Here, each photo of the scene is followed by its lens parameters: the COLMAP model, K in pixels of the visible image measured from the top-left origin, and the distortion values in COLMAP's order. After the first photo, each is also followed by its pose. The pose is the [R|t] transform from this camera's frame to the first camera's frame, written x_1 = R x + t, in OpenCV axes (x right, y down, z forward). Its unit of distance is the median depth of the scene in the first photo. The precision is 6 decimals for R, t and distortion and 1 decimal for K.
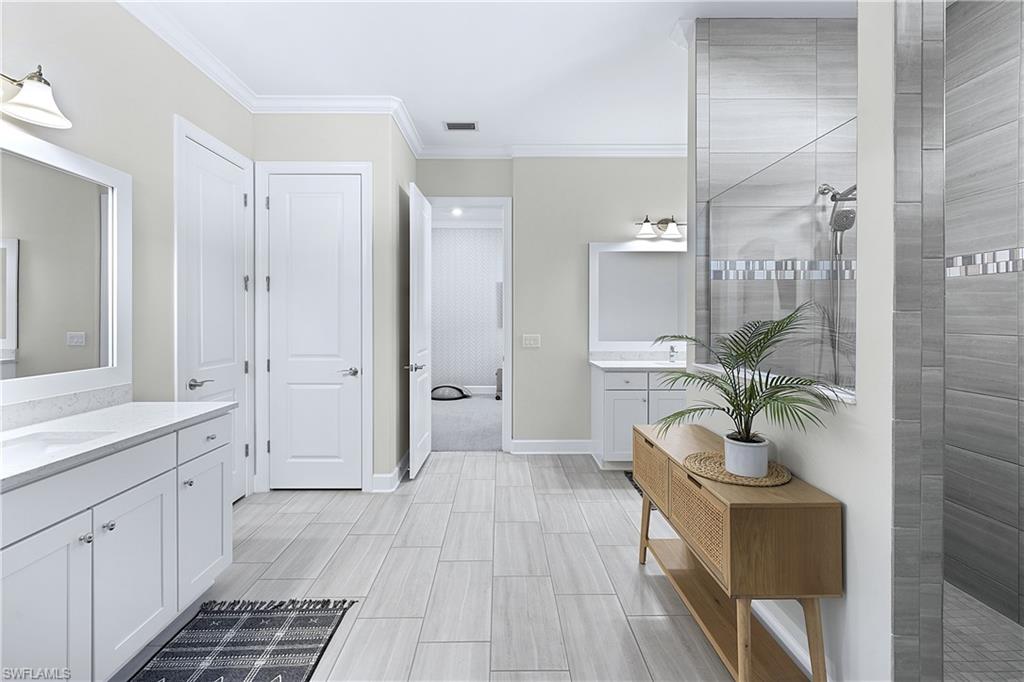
lens RADIAL K [[433.9, 0, 497.5], [0, 433.9, 318.8], [0, 0, 1]] dist [0.001146, 0.000329]
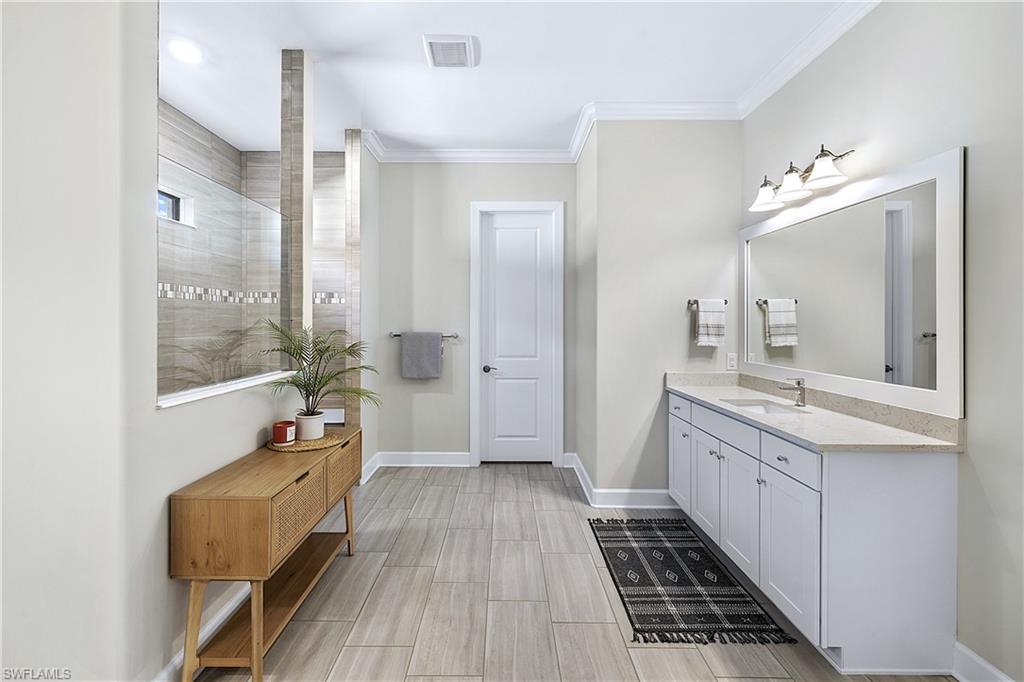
lens RADIAL K [[433.9, 0, 497.5], [0, 433.9, 318.8], [0, 0, 1]] dist [0.001146, 0.000329]
pose [[-0.999951, -0.007620, 0.006246, -0.042666], [-0.007595, 0.999963, 0.004025, -0.034739], [-0.006276, 0.003978, -0.999972, 2.099366]]
